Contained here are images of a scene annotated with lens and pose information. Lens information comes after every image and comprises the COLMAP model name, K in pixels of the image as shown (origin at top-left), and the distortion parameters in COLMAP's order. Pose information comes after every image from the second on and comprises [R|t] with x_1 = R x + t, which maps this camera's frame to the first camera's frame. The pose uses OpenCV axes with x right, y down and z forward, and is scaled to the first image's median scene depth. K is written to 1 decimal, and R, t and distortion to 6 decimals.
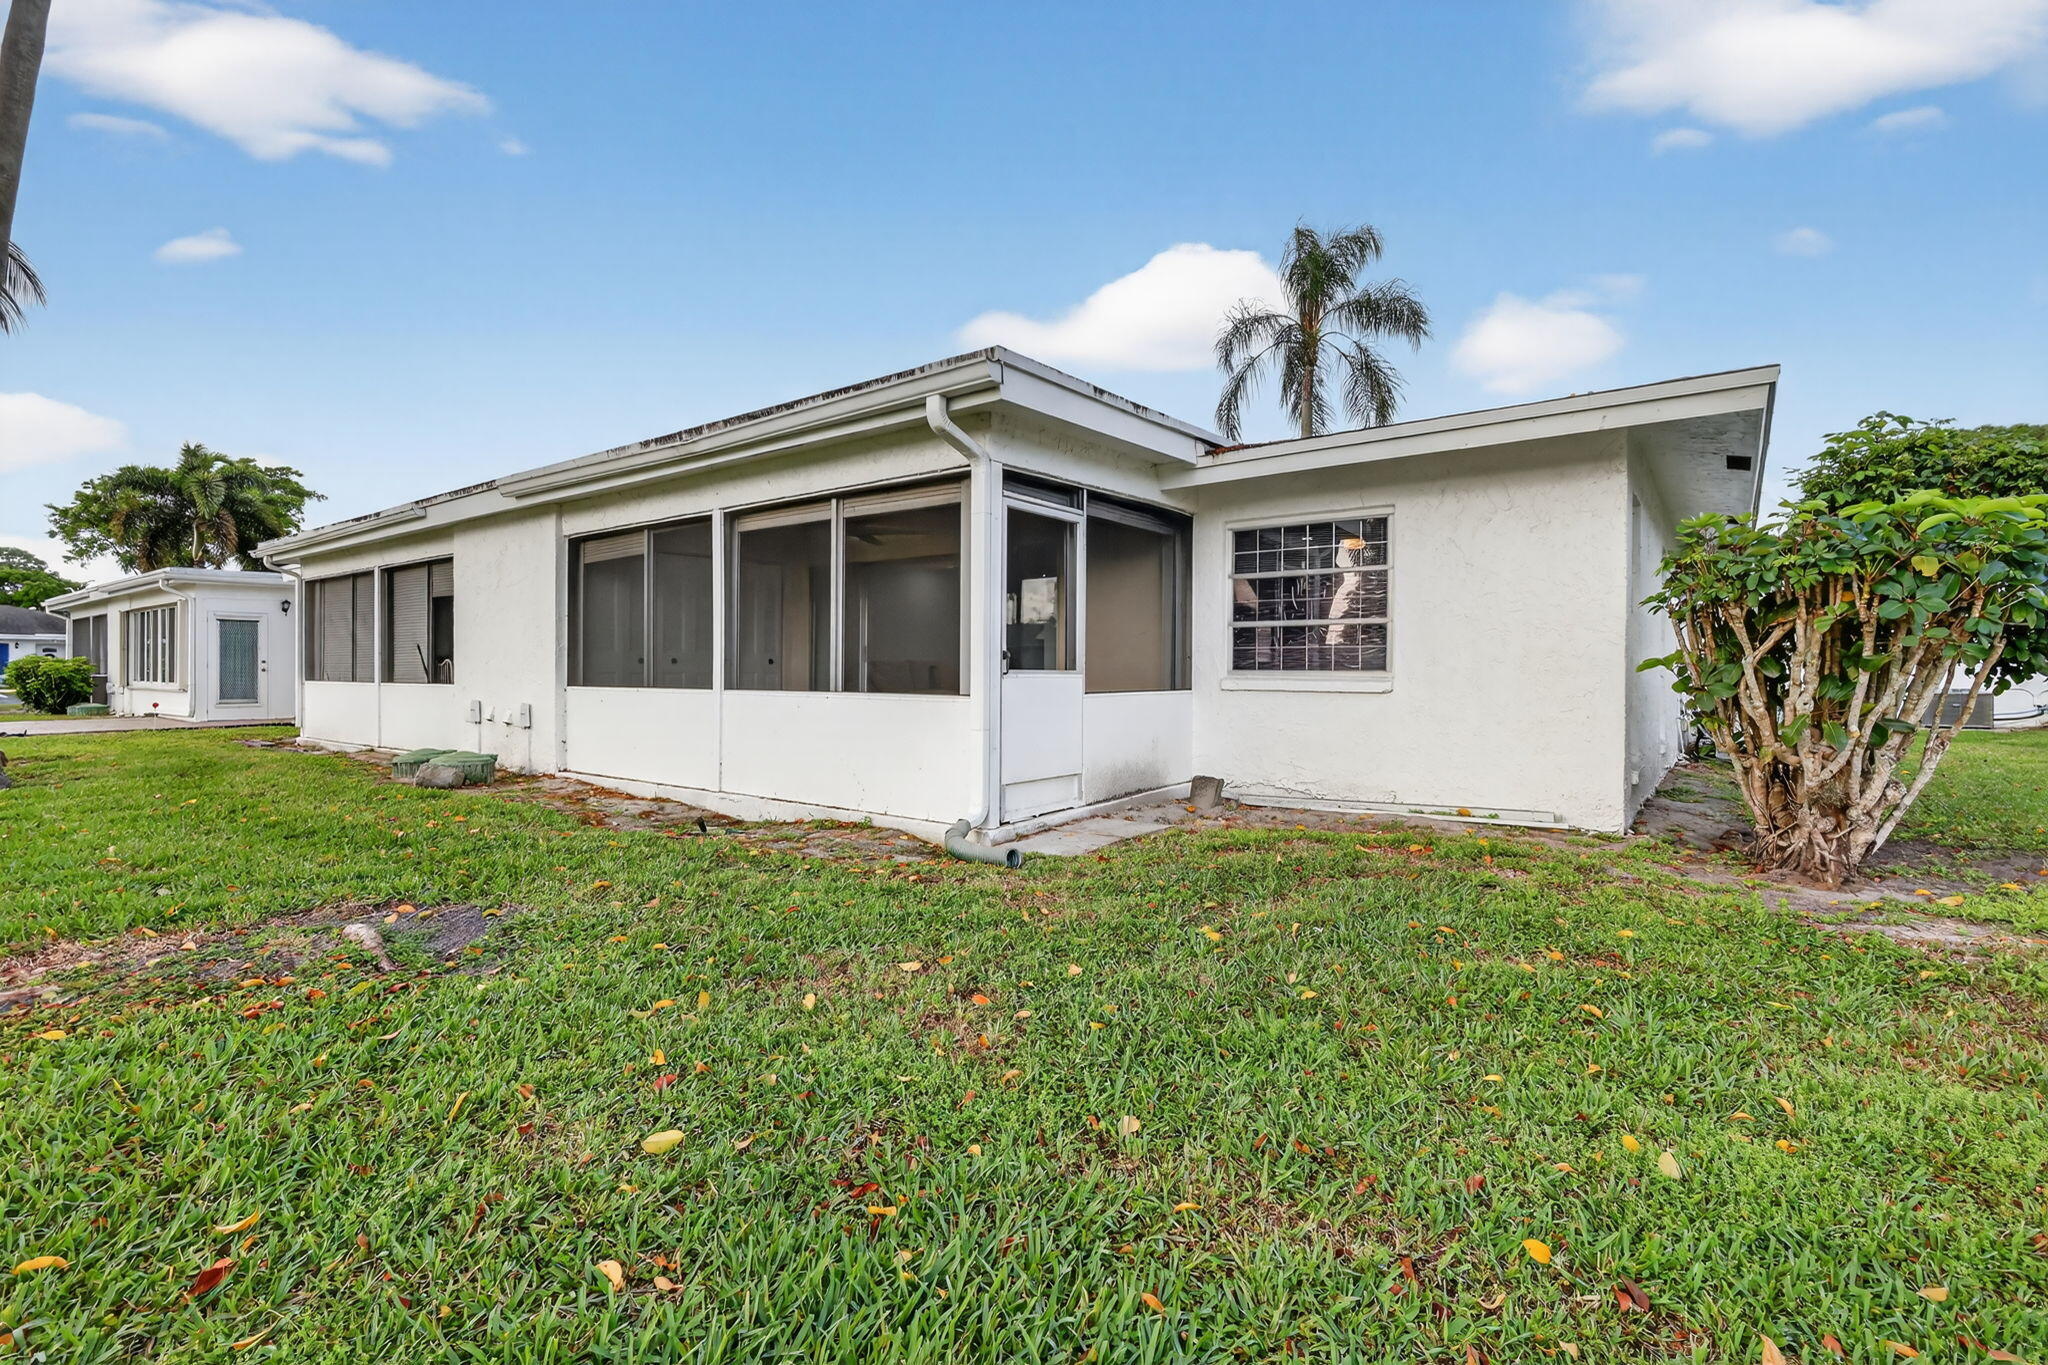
lens RADIAL K [[922.5, 0, 1025.2], [0, 922.5, 678.4], [0, 0, 1]] dist [-0.000915, -0.000189]
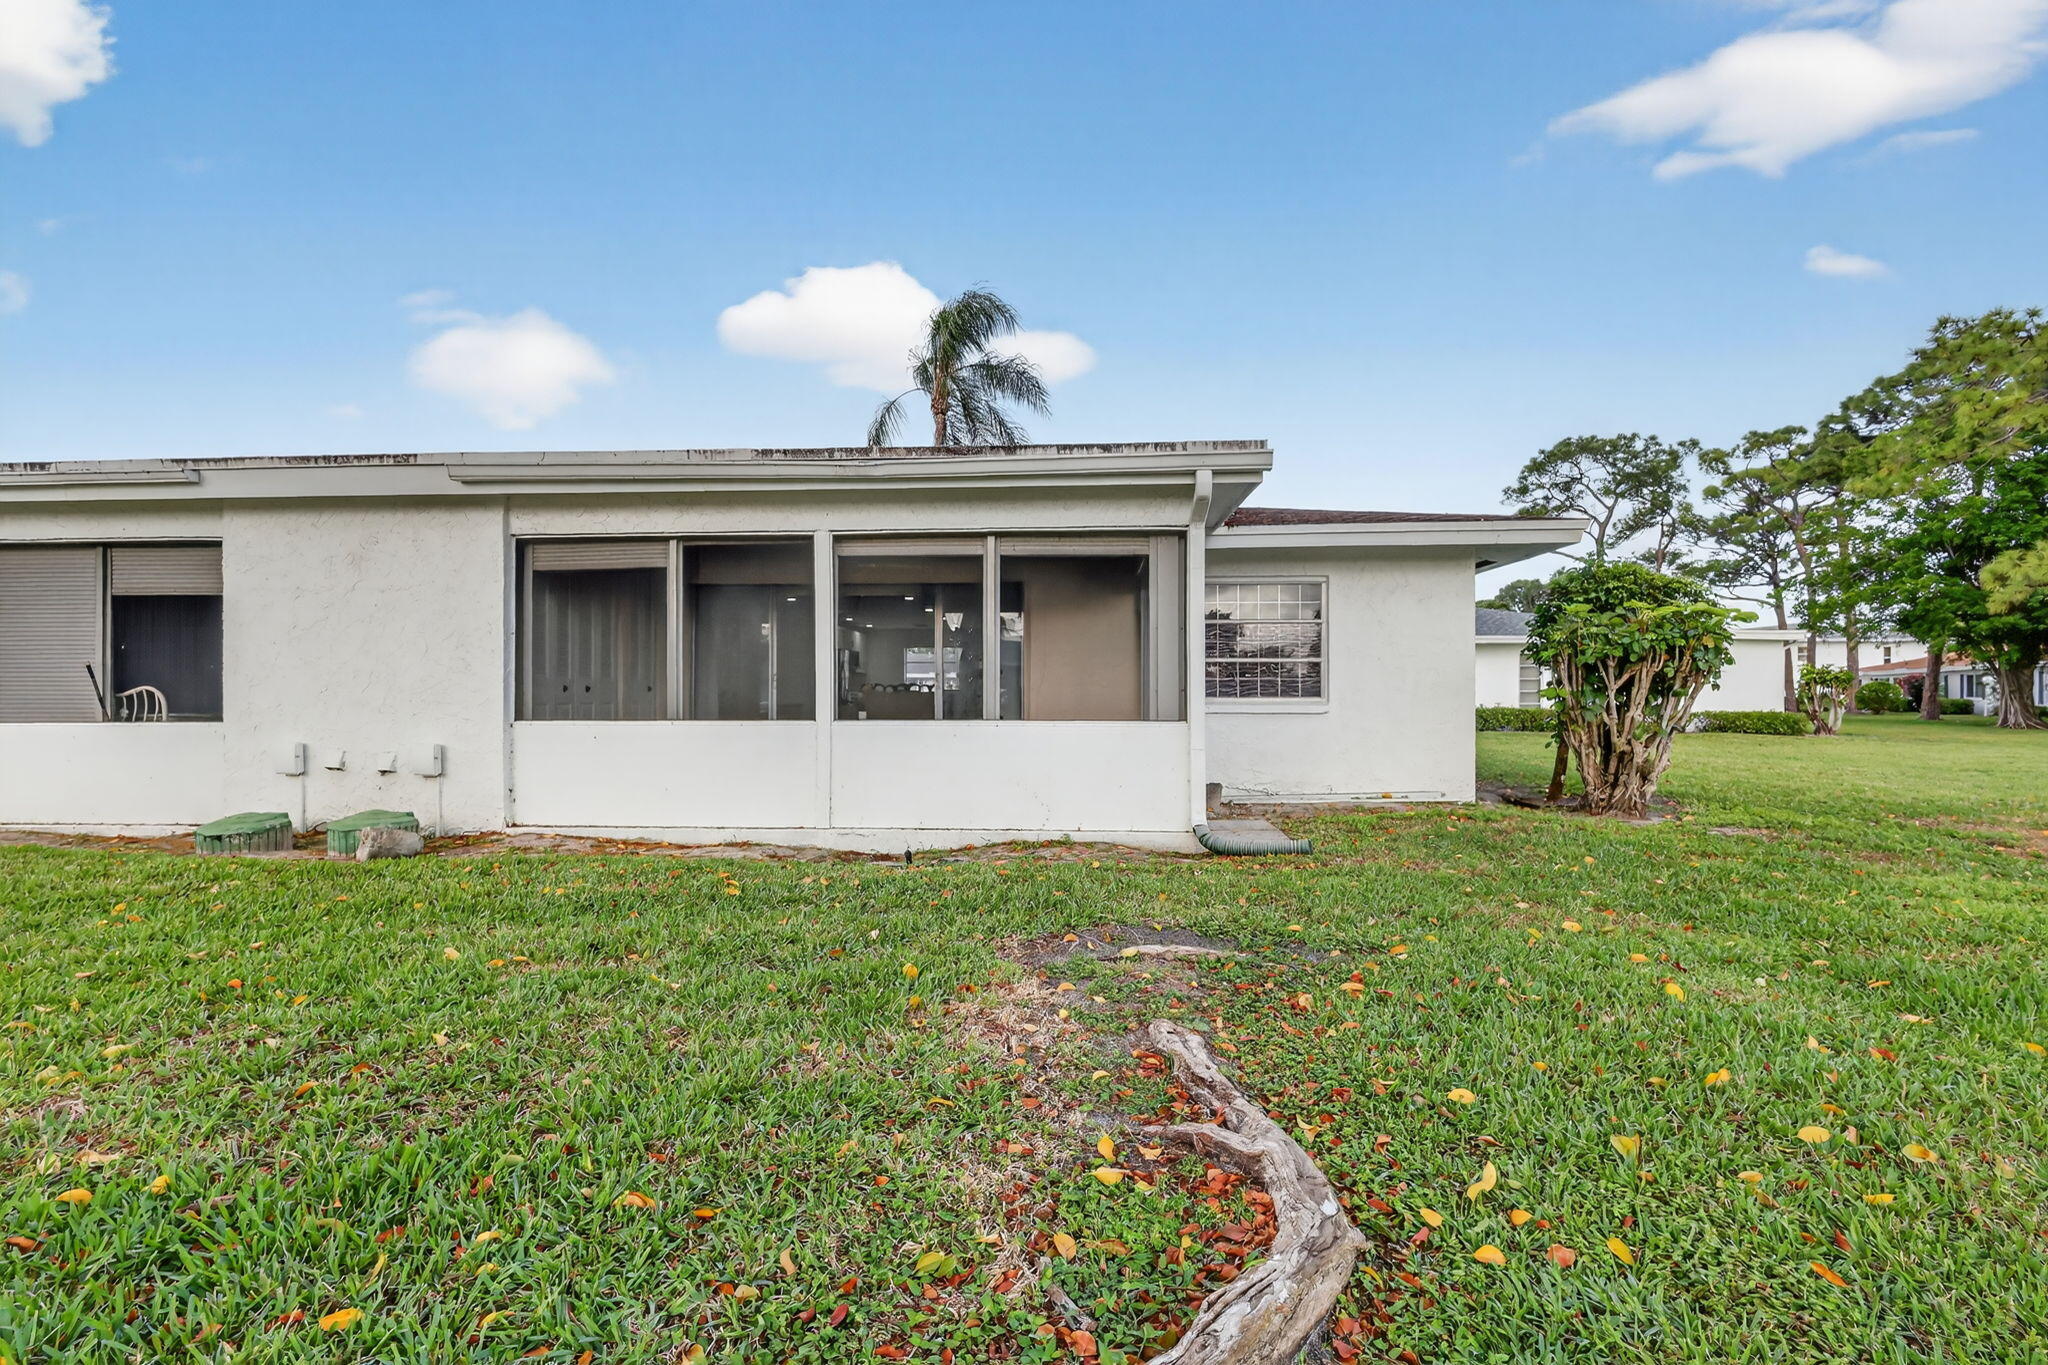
lens RADIAL K [[943.0, 0, 1023.0], [0, 943.0, 689.8], [0, 0, 1]] dist [0.000175, -0.000434]
pose [[0.836009, -0.001689, 0.548713, -0.631086], [0.008832, 0.999907, -0.010377, -0.006928], [-0.548645, 0.013522, 0.835946, 0.070161]]
